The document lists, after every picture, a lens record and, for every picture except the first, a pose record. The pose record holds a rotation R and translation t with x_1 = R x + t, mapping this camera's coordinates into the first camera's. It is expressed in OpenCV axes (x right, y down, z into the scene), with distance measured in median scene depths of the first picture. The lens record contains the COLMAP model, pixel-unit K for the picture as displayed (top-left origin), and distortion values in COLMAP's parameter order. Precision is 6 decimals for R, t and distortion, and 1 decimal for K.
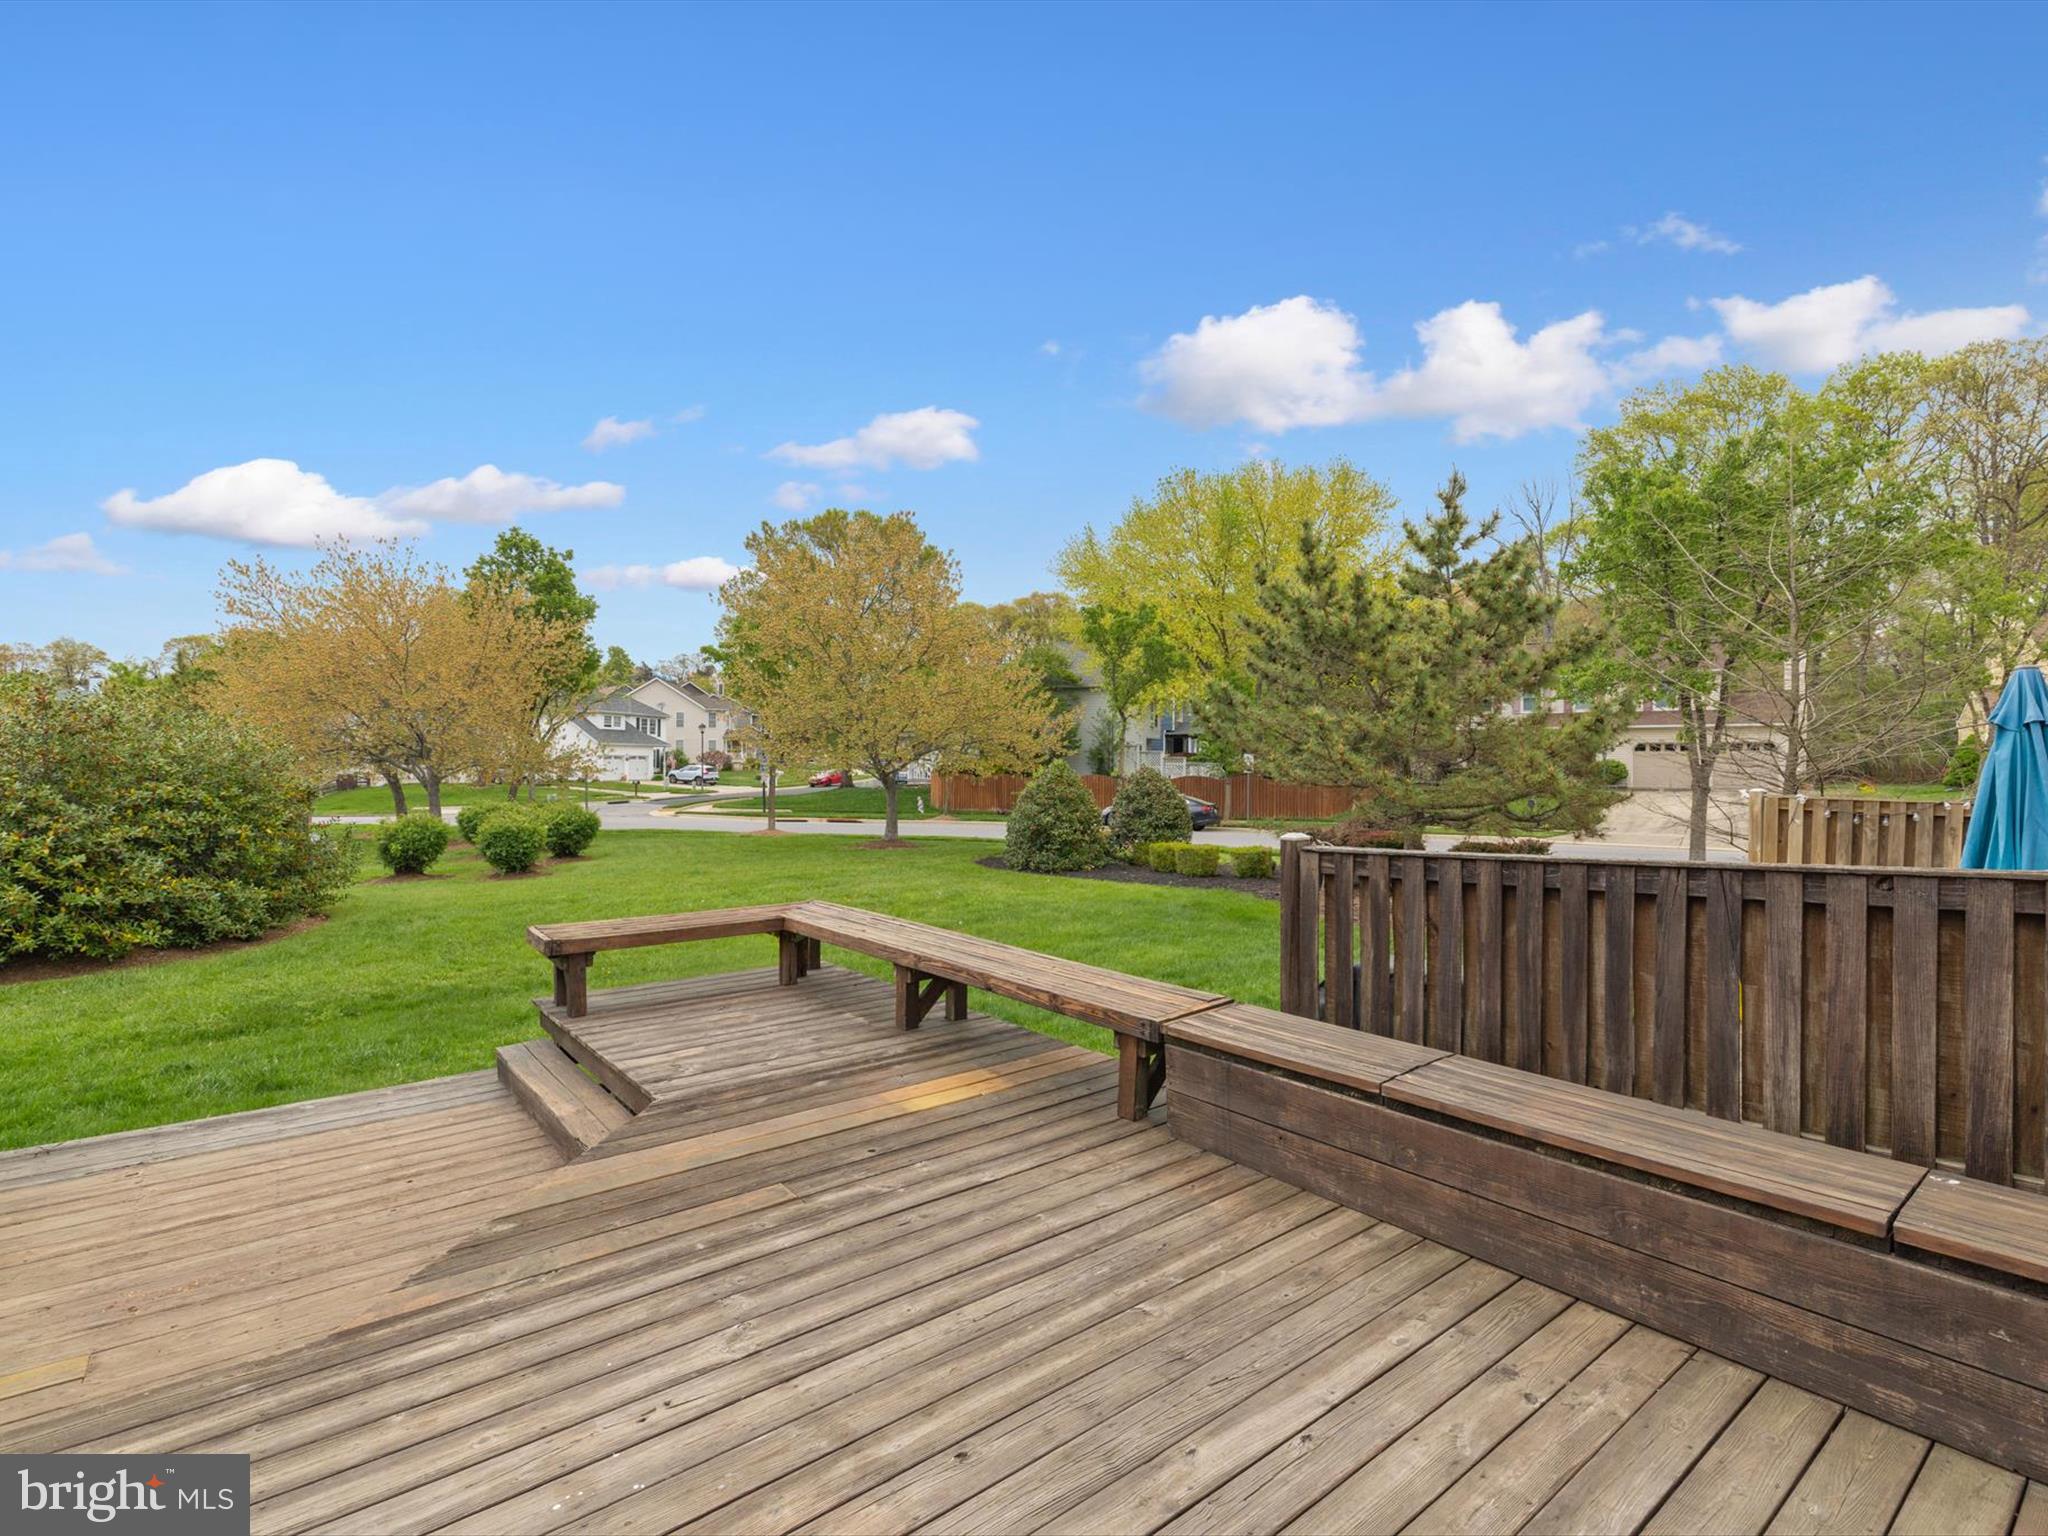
lens RADIAL K [[979.3, 0, 987.1], [0, 979.3, 750.8], [0, 0, 1]] dist [0.003534, 0.000630]
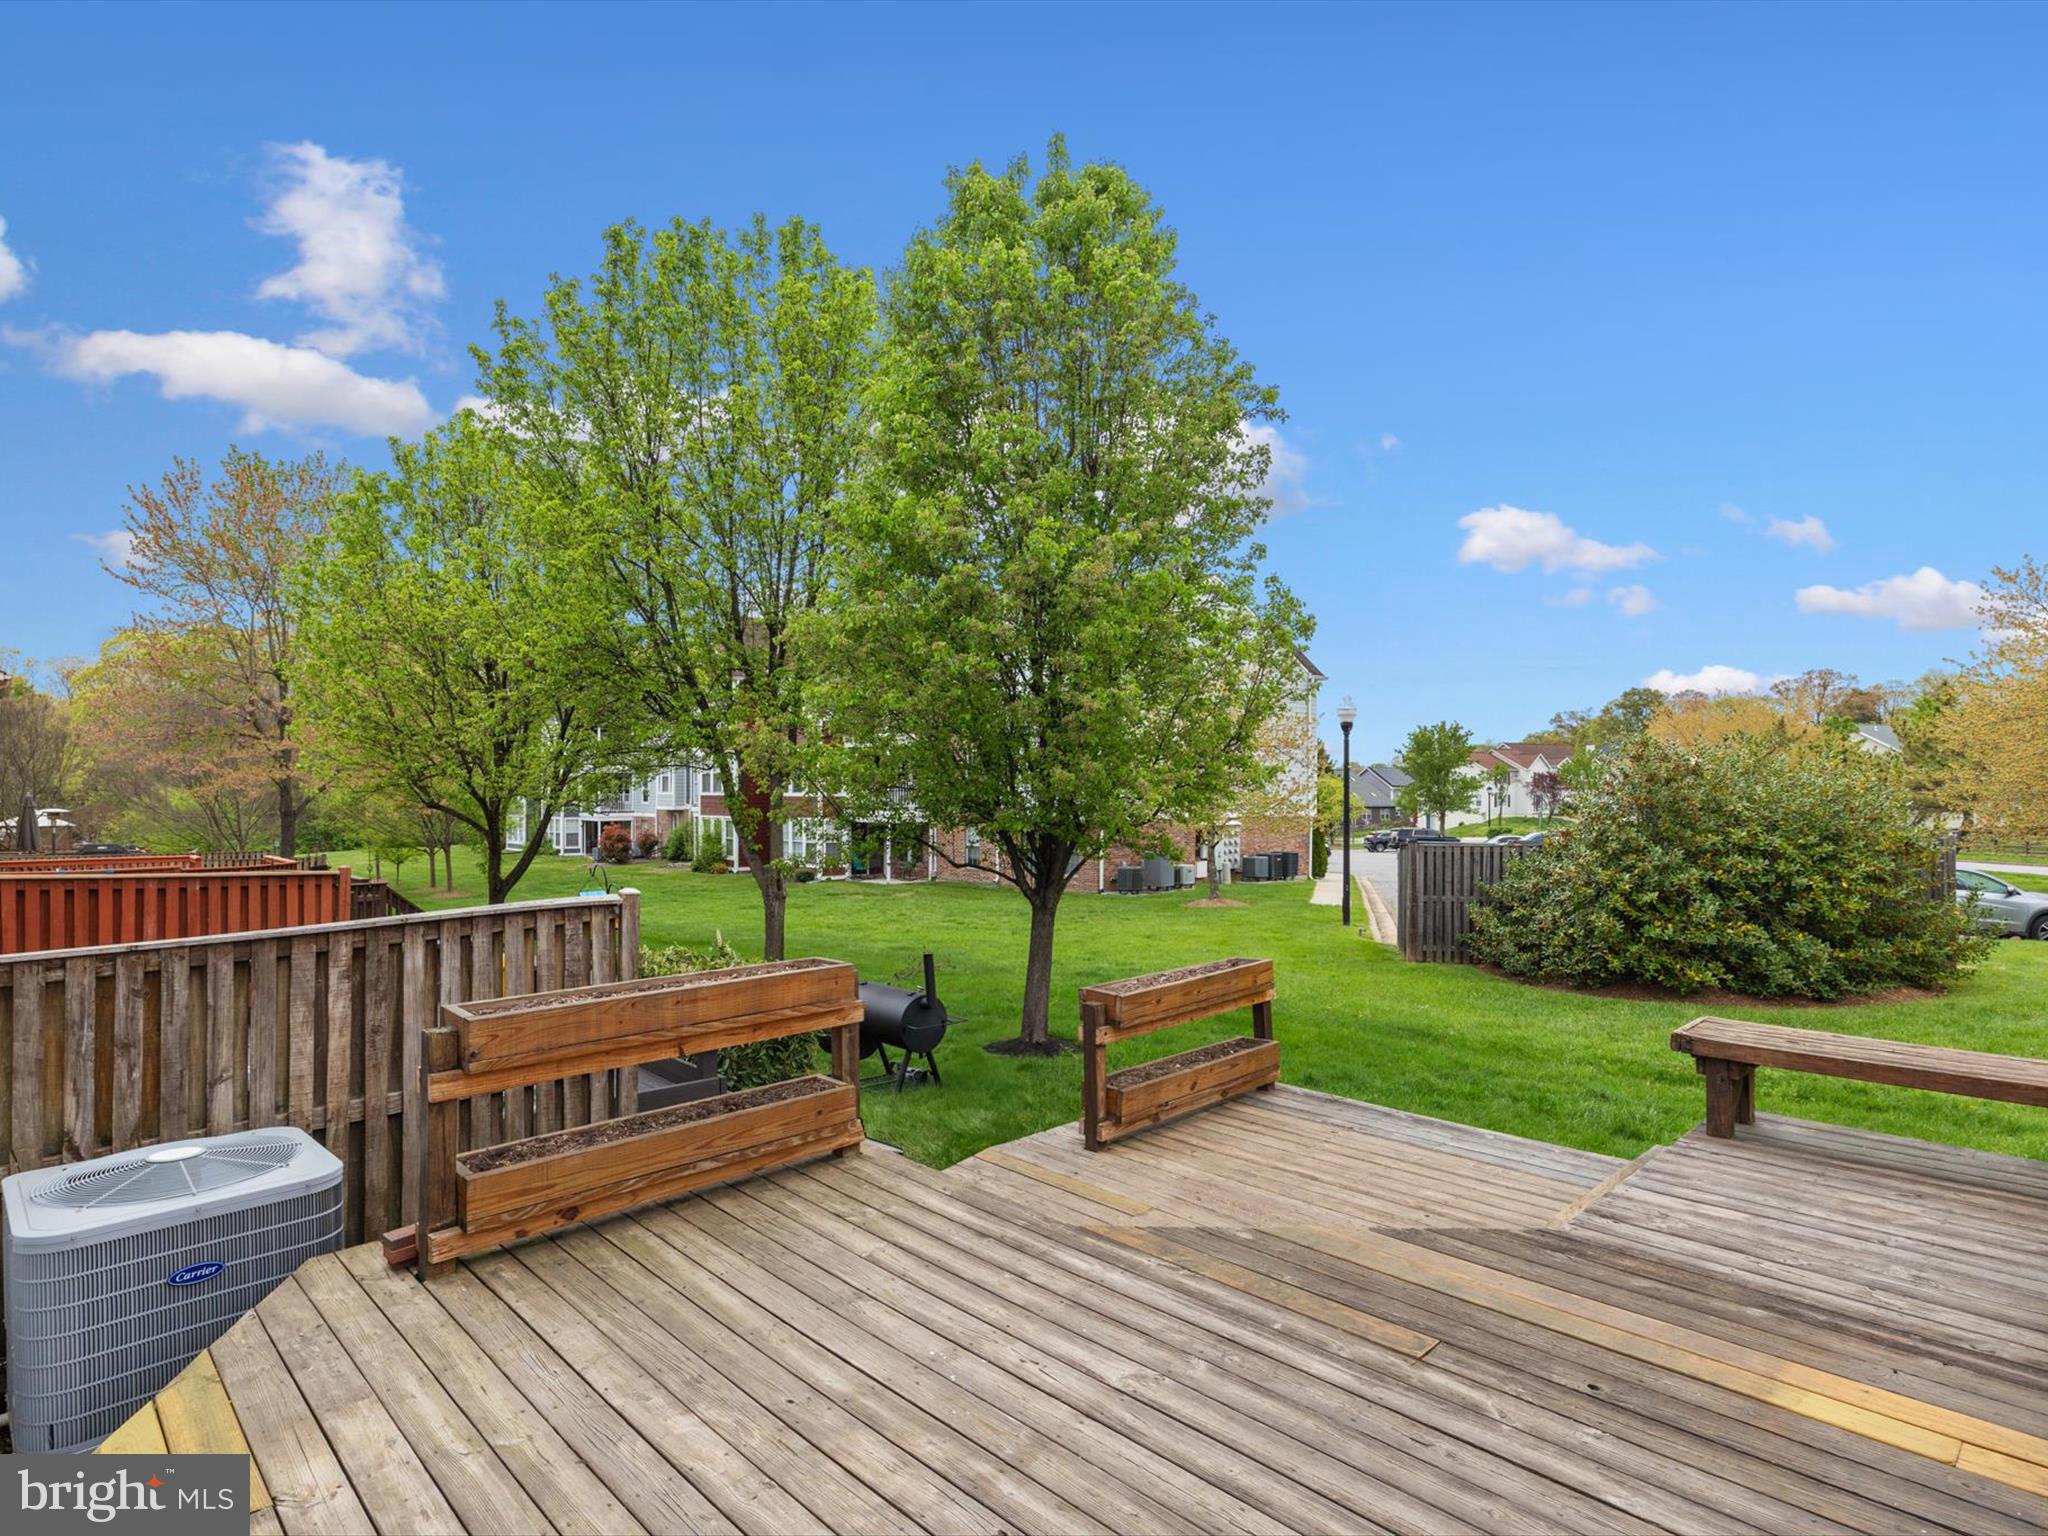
lens RADIAL K [[1066.1, 0, 1025.4], [0, 1066.1, 753.5], [0, 0, 1]] dist [0.000542, 0.000996]
pose [[0.119677, -0.045568, -0.991767, 0.486227], [0.013467, 0.998929, -0.044272, -0.016284], [0.992722, -0.008058, 0.120162, 0.395240]]
